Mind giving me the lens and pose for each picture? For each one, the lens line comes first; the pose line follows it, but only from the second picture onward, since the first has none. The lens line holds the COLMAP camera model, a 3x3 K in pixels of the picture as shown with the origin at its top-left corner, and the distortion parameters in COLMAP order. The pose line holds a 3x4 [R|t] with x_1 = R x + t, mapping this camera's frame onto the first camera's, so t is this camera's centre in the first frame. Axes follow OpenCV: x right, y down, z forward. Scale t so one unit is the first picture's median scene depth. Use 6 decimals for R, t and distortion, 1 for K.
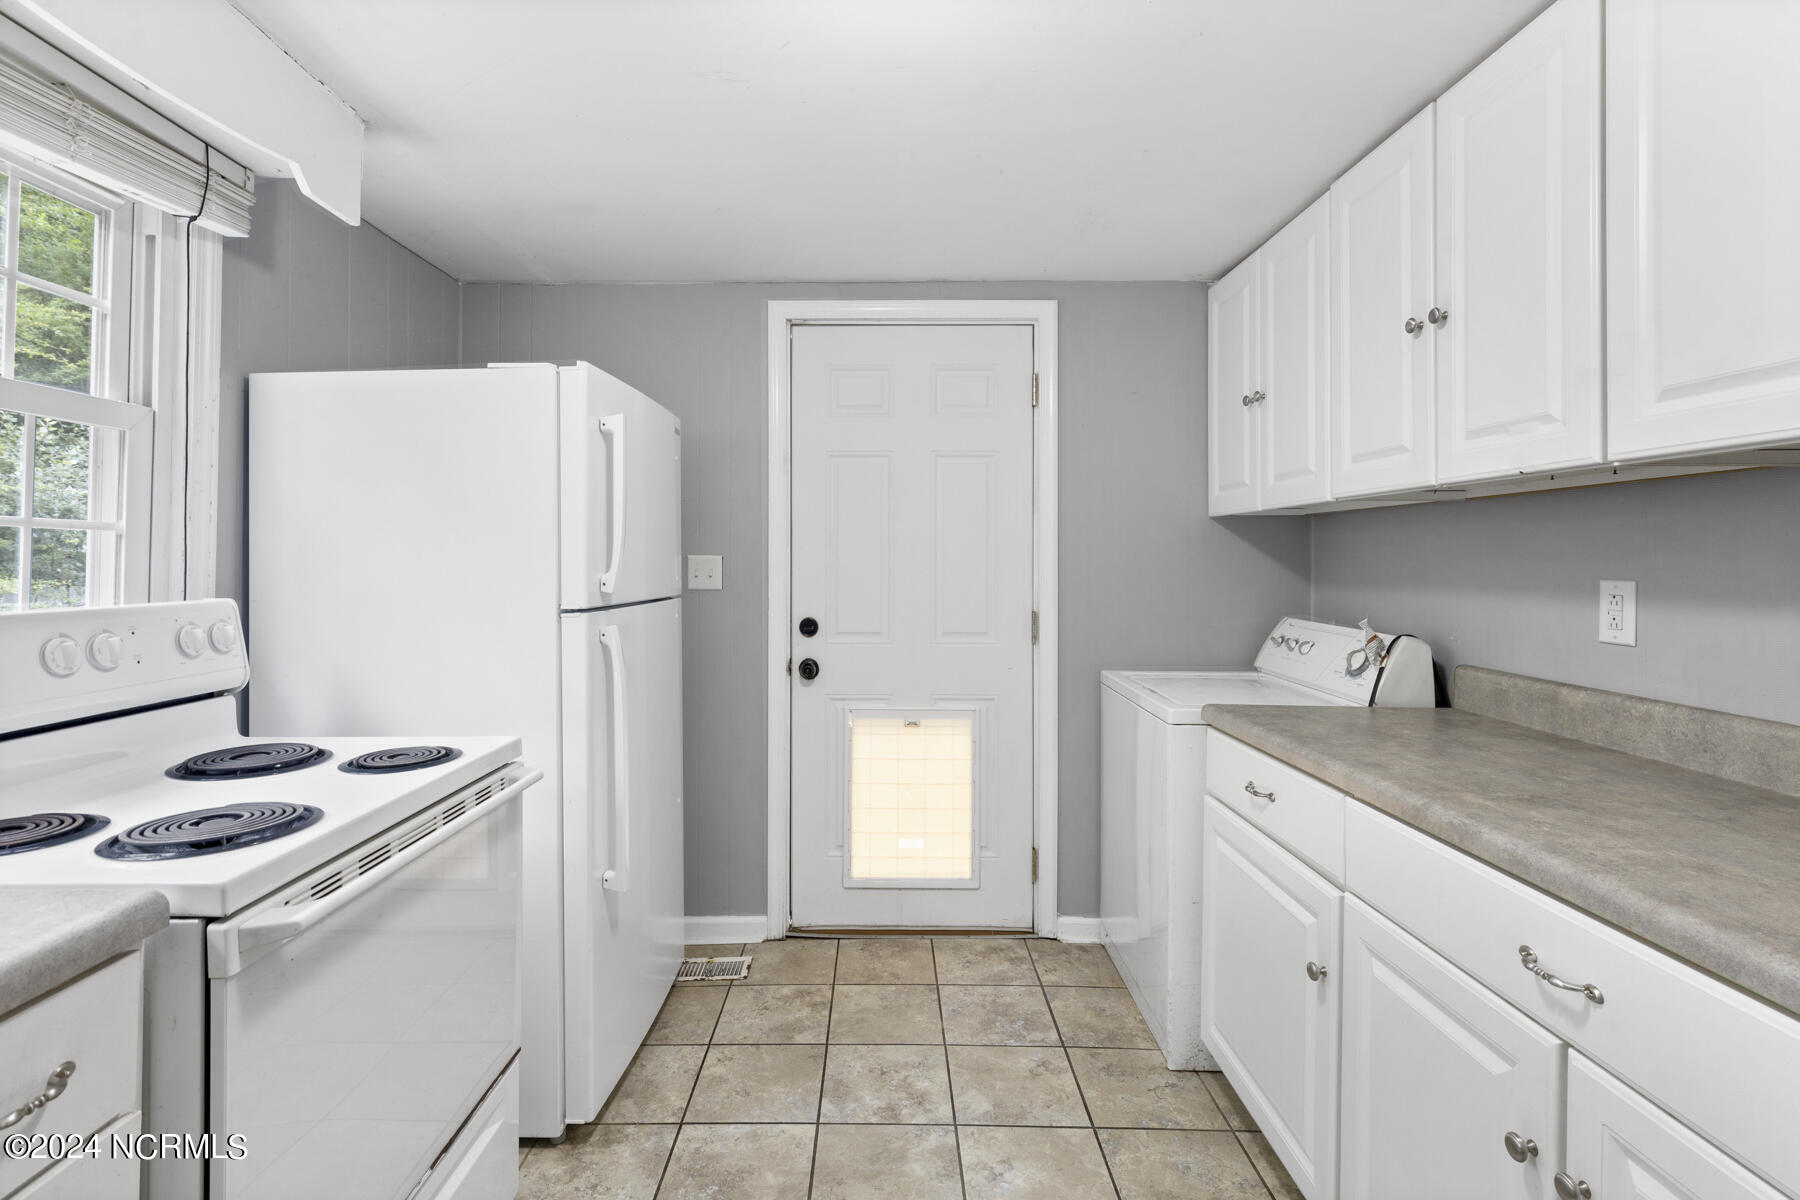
lens RADIAL K [[865.9, 0, 891.0], [0, 865.9, 557.2], [0, 0, 1]] dist [0.002814, -0.001205]
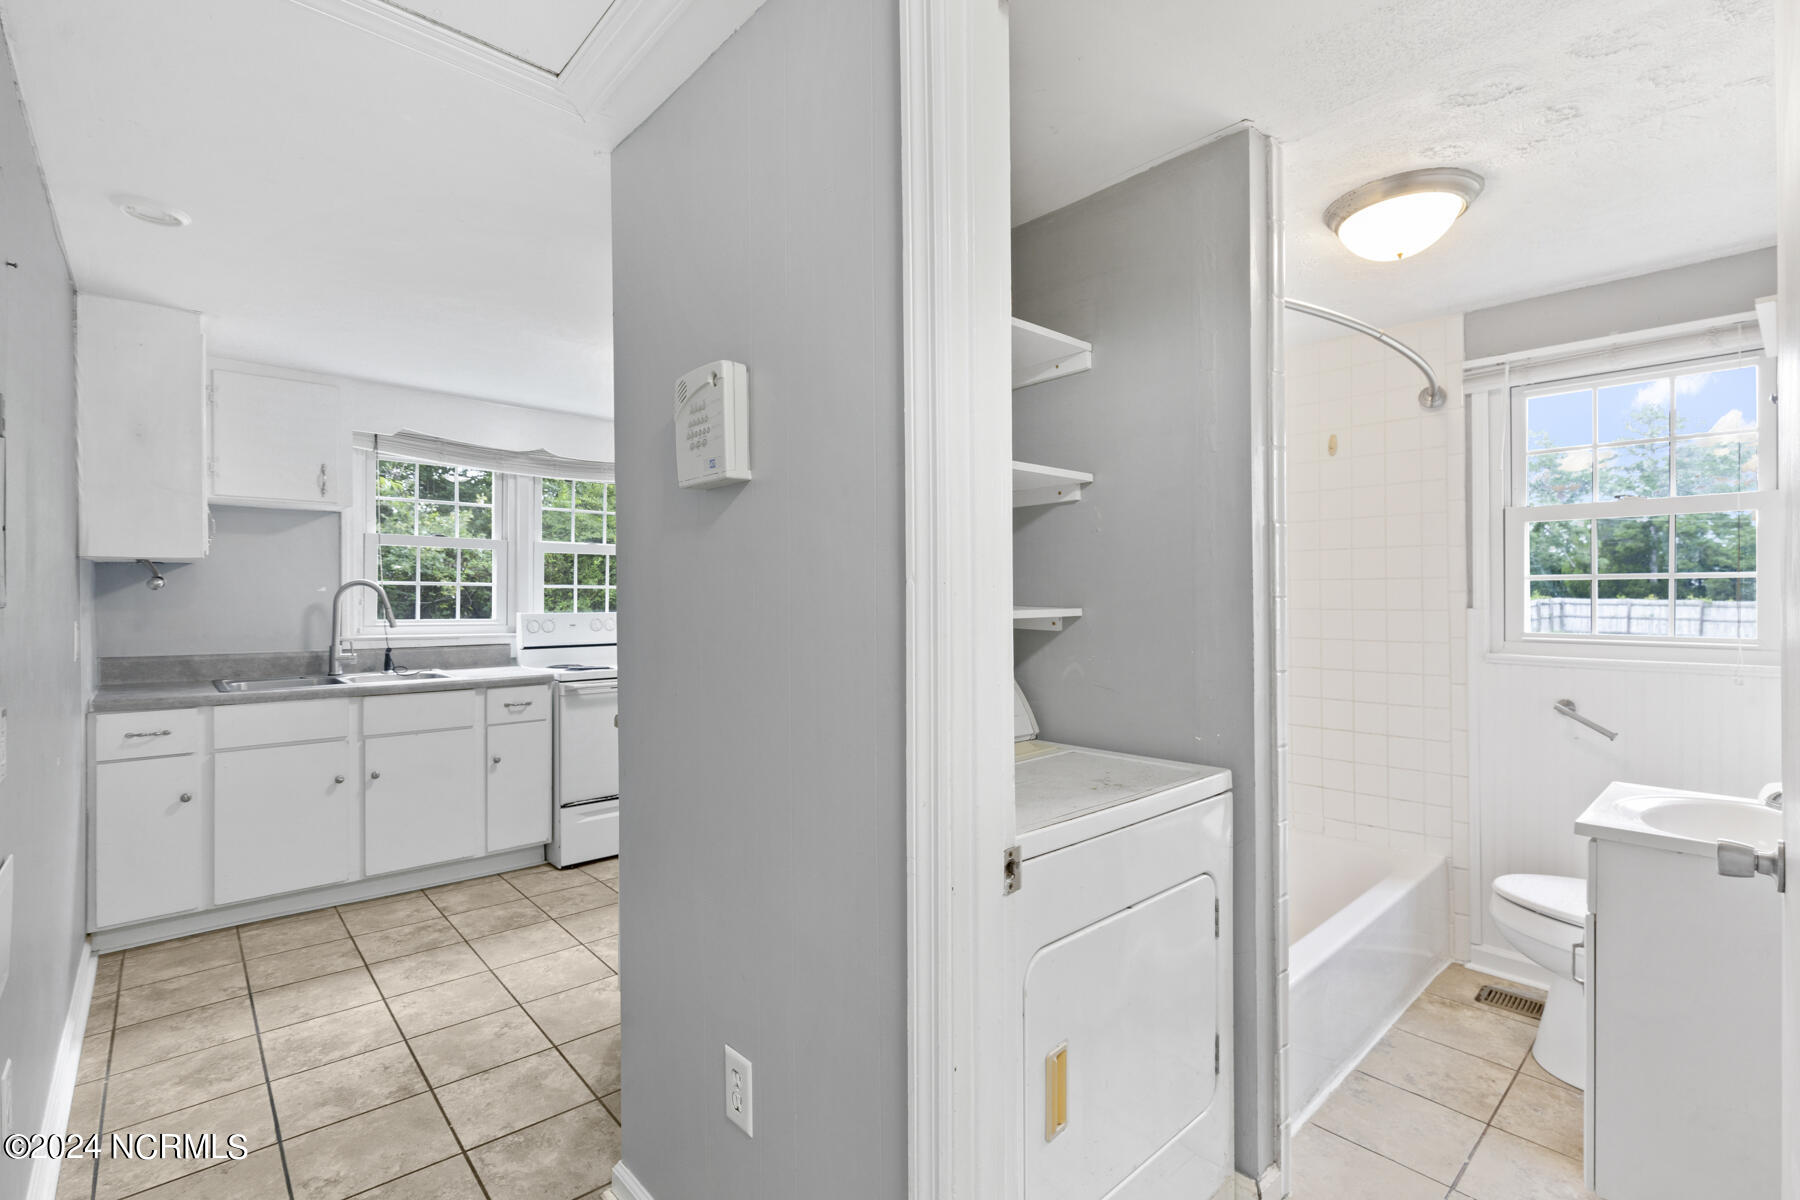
lens RADIAL K [[807.9, 0, 868.7], [0, 807.9, 603.8], [0, 0, 1]] dist [-0.001511, -0.000161]
pose [[0.666592, -0.002522, -0.745419, 1.592435], [0.008134, 0.999959, 0.003890, 0.016521], [0.745378, -0.008656, 0.666585, -0.255809]]
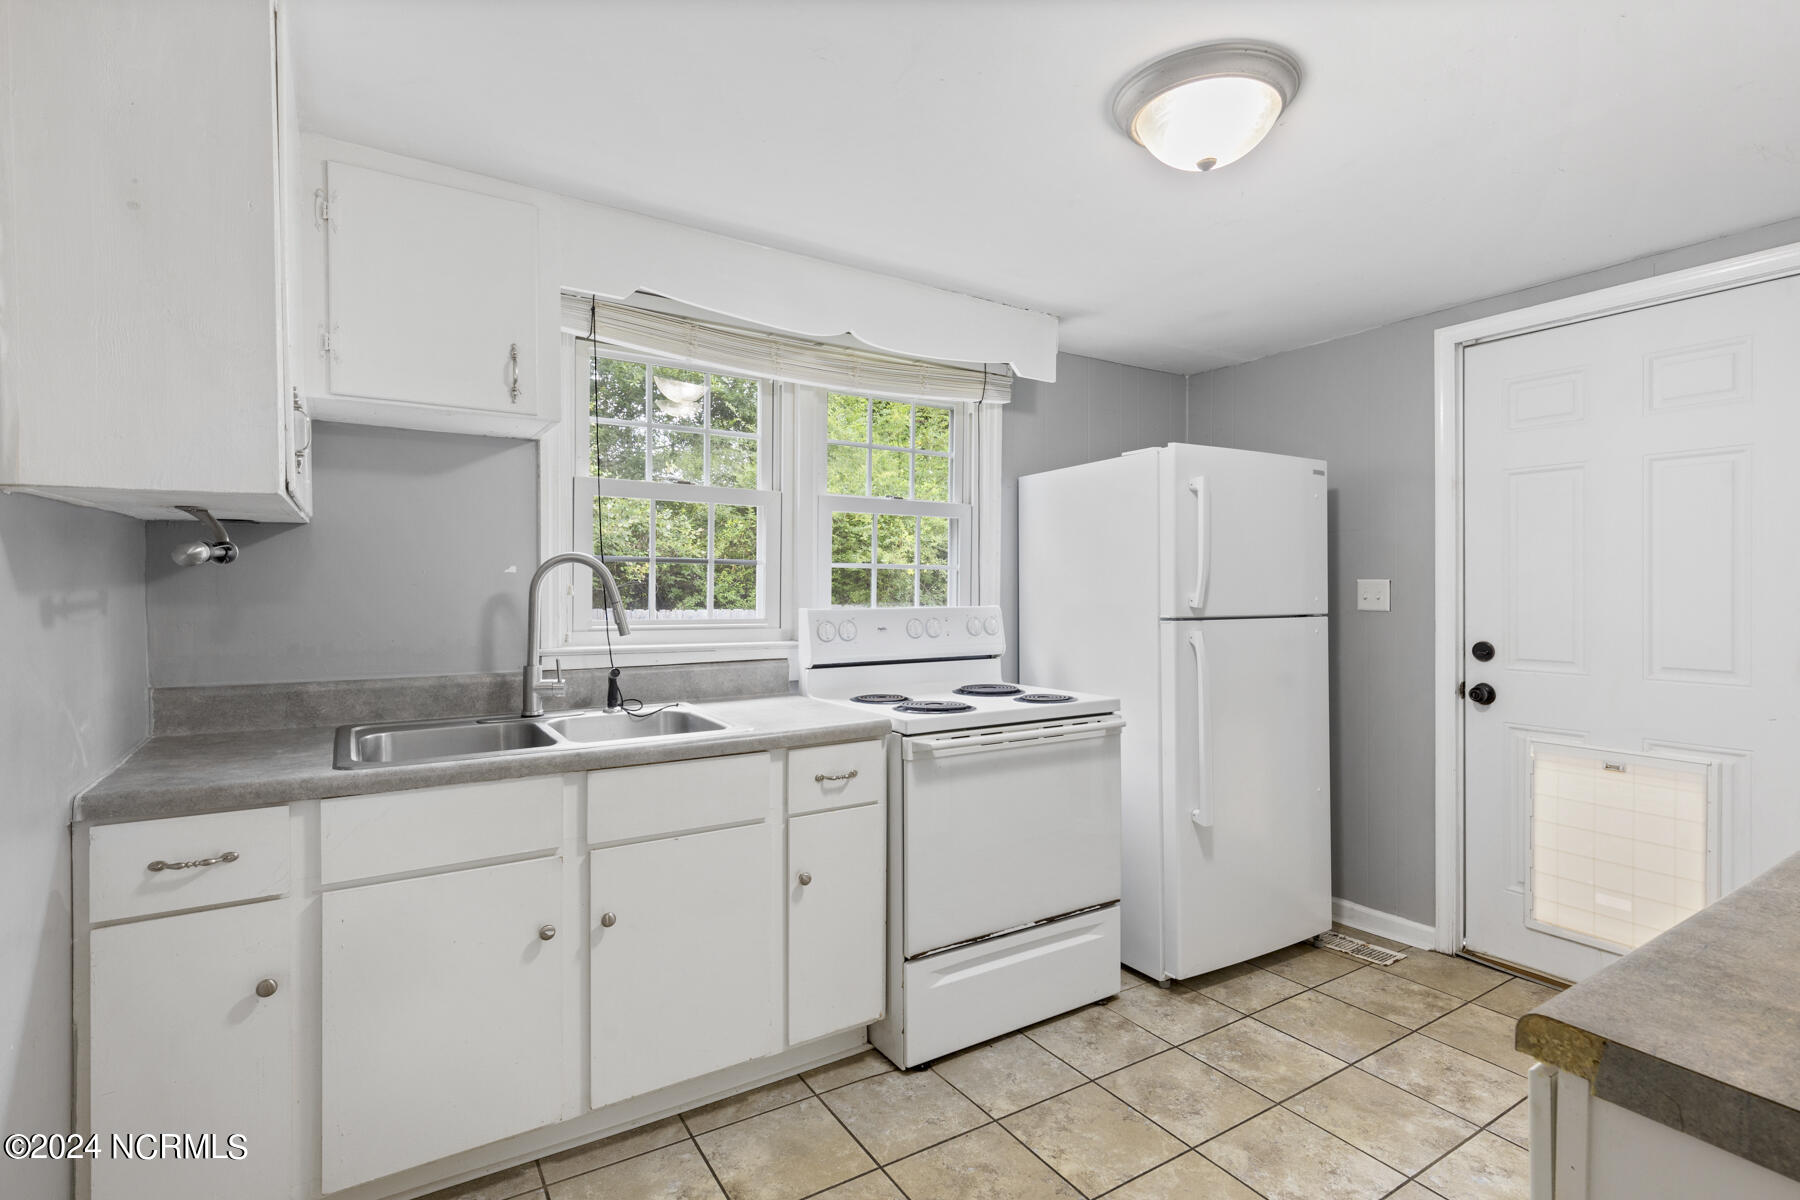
lens RADIAL K [[854.2, 0, 900.0], [0, 854.2, 600.0], [0, 0, 1]] dist [0.003479, 0.000100]
pose [[0.544556, 0.009906, -0.838666, 0.582995], [0.005361, 0.999869, 0.015292, 0.006684], [0.838708, -0.012823, 0.544431, -0.138811]]
